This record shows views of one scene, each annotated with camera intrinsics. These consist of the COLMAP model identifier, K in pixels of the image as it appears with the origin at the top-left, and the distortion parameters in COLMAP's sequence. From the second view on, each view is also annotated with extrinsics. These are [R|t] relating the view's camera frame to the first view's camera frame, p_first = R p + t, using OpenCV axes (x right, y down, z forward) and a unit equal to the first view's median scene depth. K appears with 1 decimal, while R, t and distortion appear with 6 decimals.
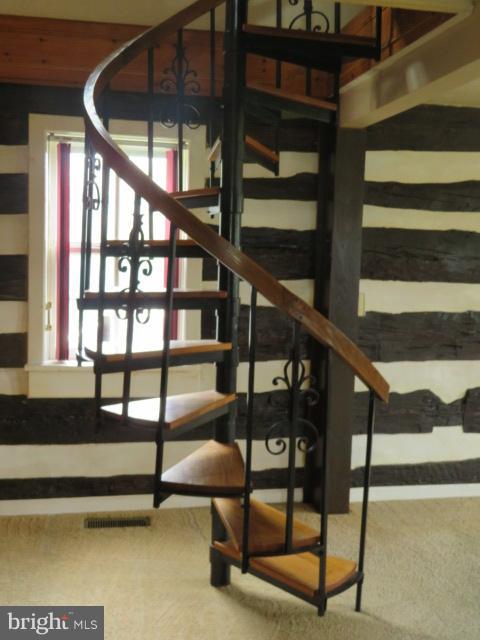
lens RADIAL K [[812.4, 0, 238.7], [0, 812.4, 322.5], [0, 0, 1]] dist [0.112851, 0.000000]
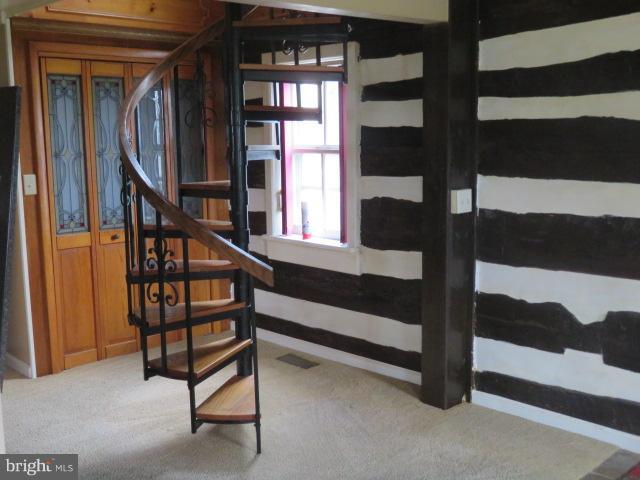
lens RADIAL K [[752.7, 0, 315.5], [0, 752.7, 240.8], [0, 0, 1]] dist [0.029311, 0.000000]
pose [[0.494633, 0.084419, -0.864992, 0.798468], [-0.039219, 0.996426, 0.074819, -0.034470], [0.868216, -0.003083, 0.496176, 0.383983]]
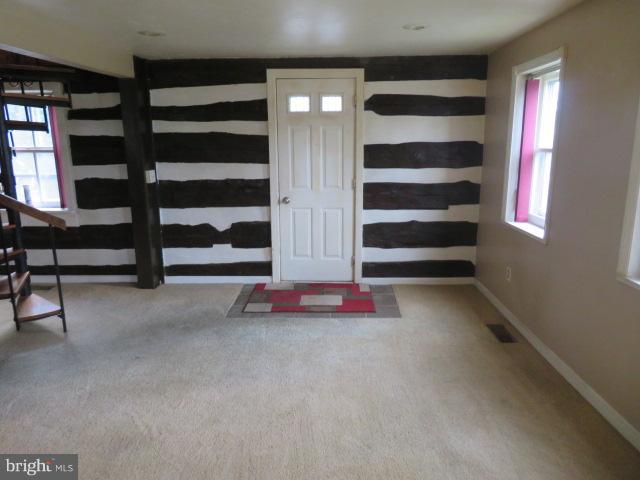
lens RADIAL K [[465.9, 0, 322.6], [0, 465.9, 239.2], [0, 0, 1]] dist [0.007199, -0.009220]
pose [[0.961275, 0.017753, -0.275018, 0.760704], [0.017544, 0.991957, 0.125355, -0.007503], [0.275032, -0.125326, 0.953232, 0.096924]]
